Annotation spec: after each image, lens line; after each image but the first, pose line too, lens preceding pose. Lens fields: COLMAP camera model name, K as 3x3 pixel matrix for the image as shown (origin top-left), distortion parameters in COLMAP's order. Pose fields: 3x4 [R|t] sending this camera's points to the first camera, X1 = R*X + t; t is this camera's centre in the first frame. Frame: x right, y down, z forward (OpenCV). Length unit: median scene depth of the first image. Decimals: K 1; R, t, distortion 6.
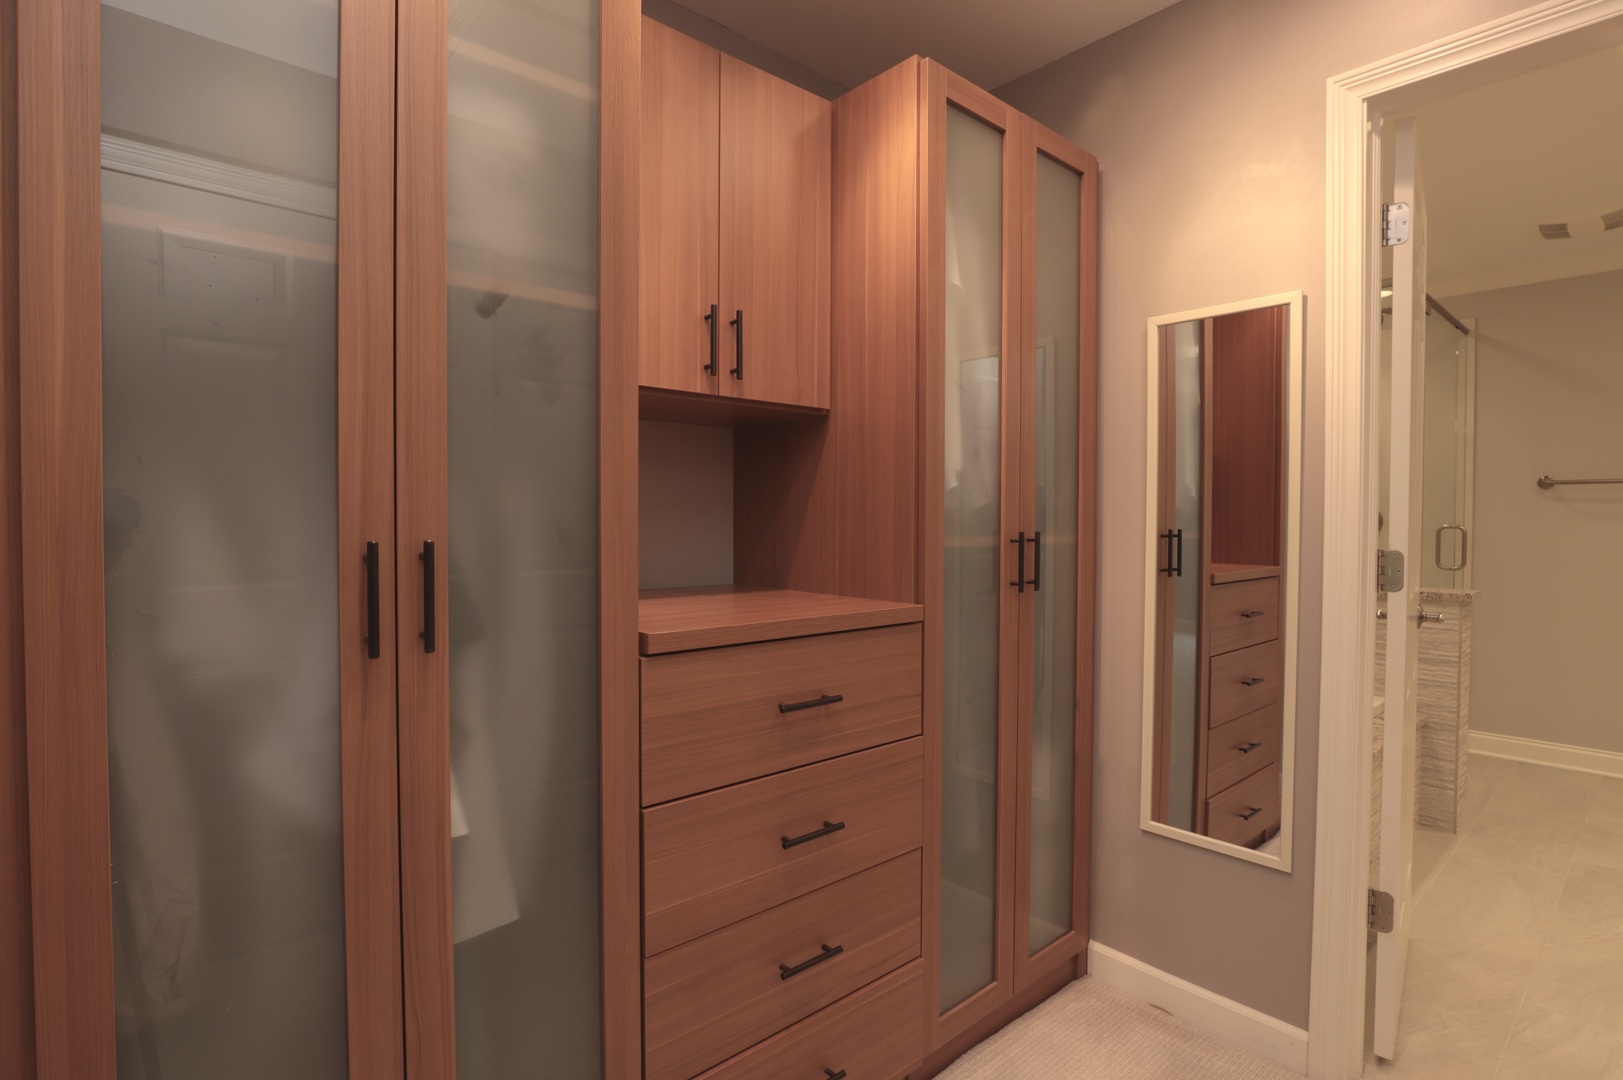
lens RADIAL K [[810.0, 0, 811.5], [0, 810.0, 540.0], [0, 0, 1]] dist [-0.017877, 0.000716]
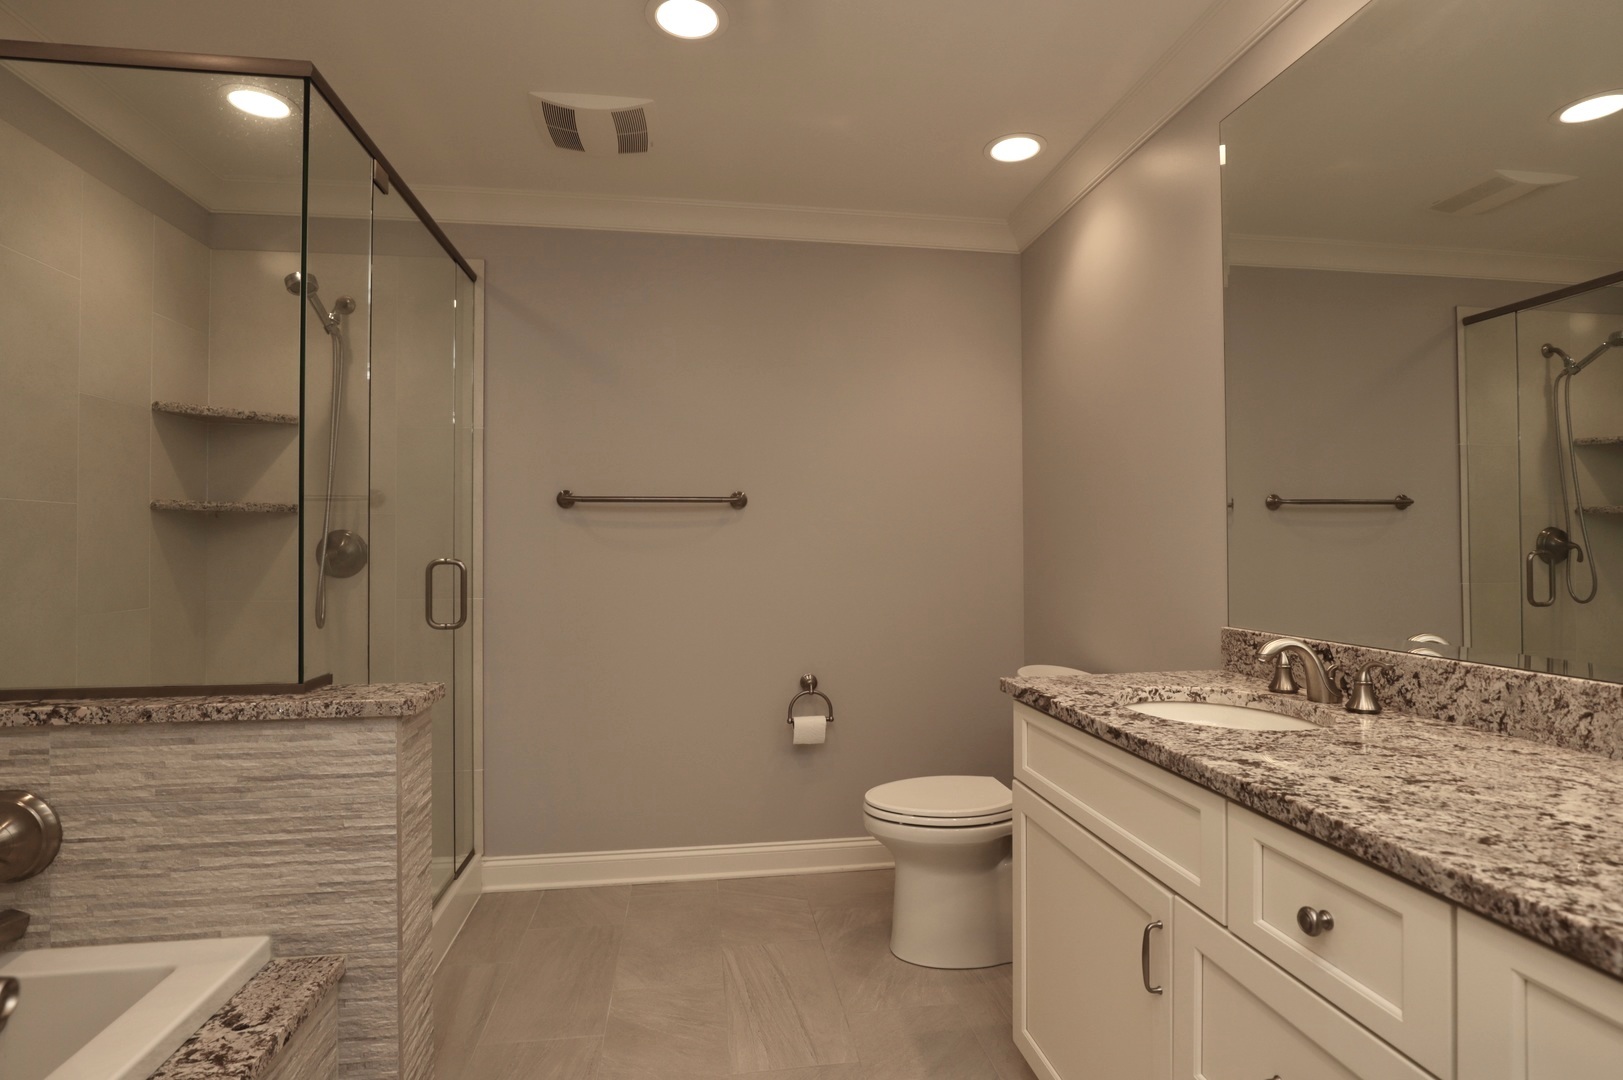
lens RADIAL K [[873.9, 0, 811.5], [0, 873.9, 540.0], [0, 0, 1]] dist [-0.003657, -0.000619]
pose [[0.563881, 0.005939, 0.825835, 0.434102], [0.022772, 0.999482, -0.022736, -0.012192], [-0.825542, 0.031627, 0.563453, 0.409325]]
